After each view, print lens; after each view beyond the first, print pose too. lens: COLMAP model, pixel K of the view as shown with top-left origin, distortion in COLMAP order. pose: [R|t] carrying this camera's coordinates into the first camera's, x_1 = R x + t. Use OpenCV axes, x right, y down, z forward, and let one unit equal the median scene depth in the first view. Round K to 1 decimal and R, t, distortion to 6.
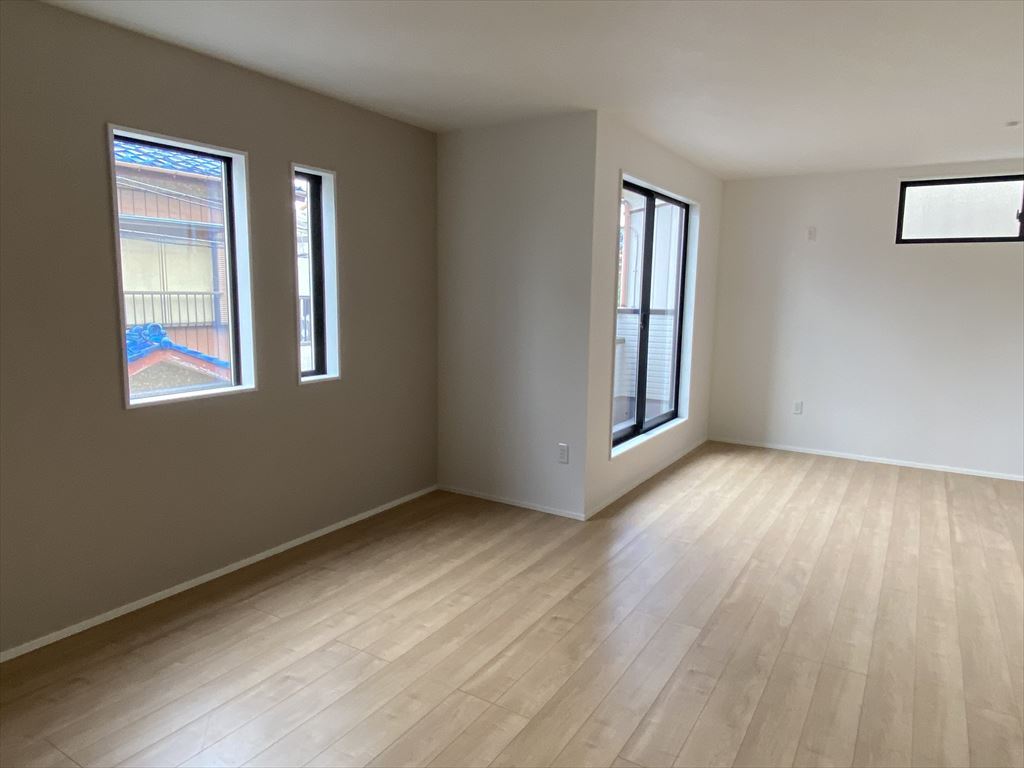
lens RADIAL K [[661.7, 0, 506.7], [0, 661.7, 381.4], [0, 0, 1]] dist [0.052994, -0.056692]
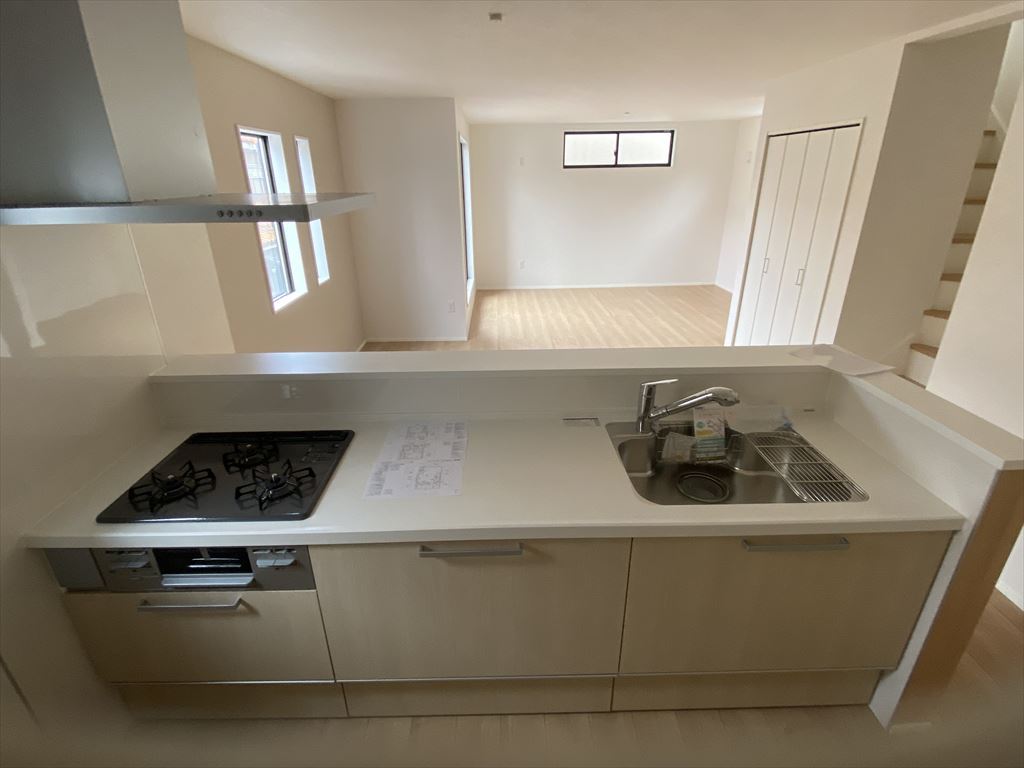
lens RADIAL K [[492.7, 0, 506.6], [0, 492.7, 387.8], [0, 0, 1]] dist [0.027068, -0.025473]
pose [[0.835259, -0.241708, 0.493882, -0.505790], [0.101318, 0.950476, 0.293819, -0.059273], [-0.540442, -0.195376, 0.818383, -0.222802]]
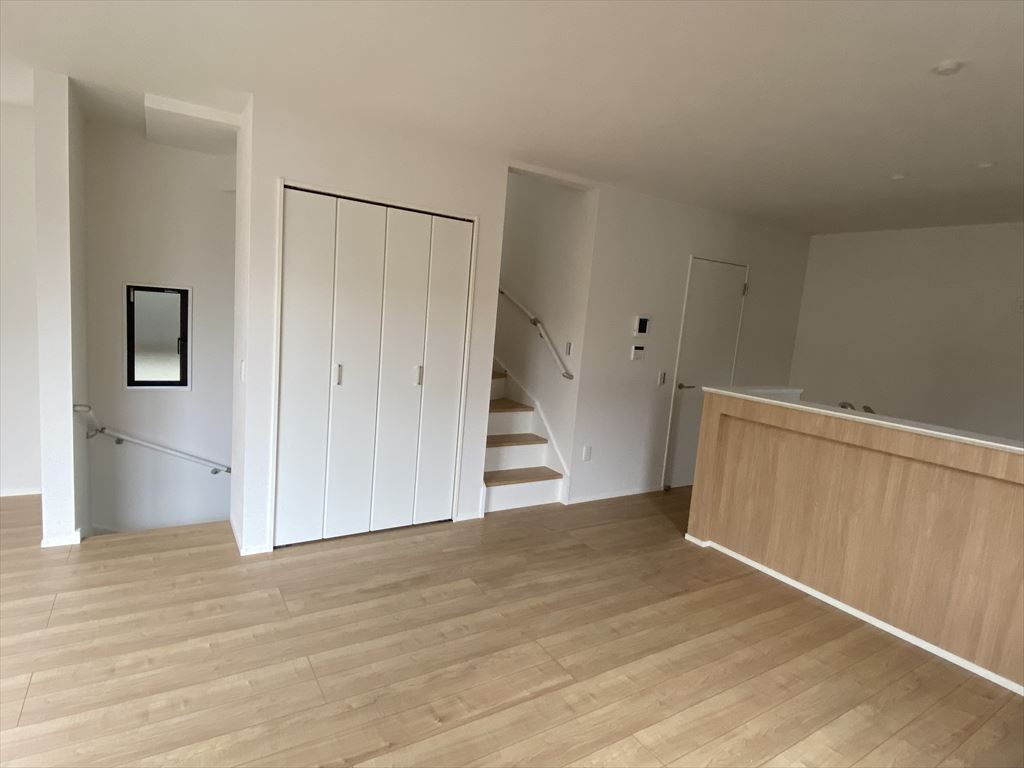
lens RADIAL K [[550.7, 0, 498.1], [0, 550.7, 378.1], [0, 0, 1]] dist [0.073507, -0.070704]
pose [[-0.890572, -0.149082, 0.429716, -0.040130], [-0.037397, 0.965560, 0.257479, -0.150683], [-0.453303, 0.213234, -0.865476, 0.950792]]
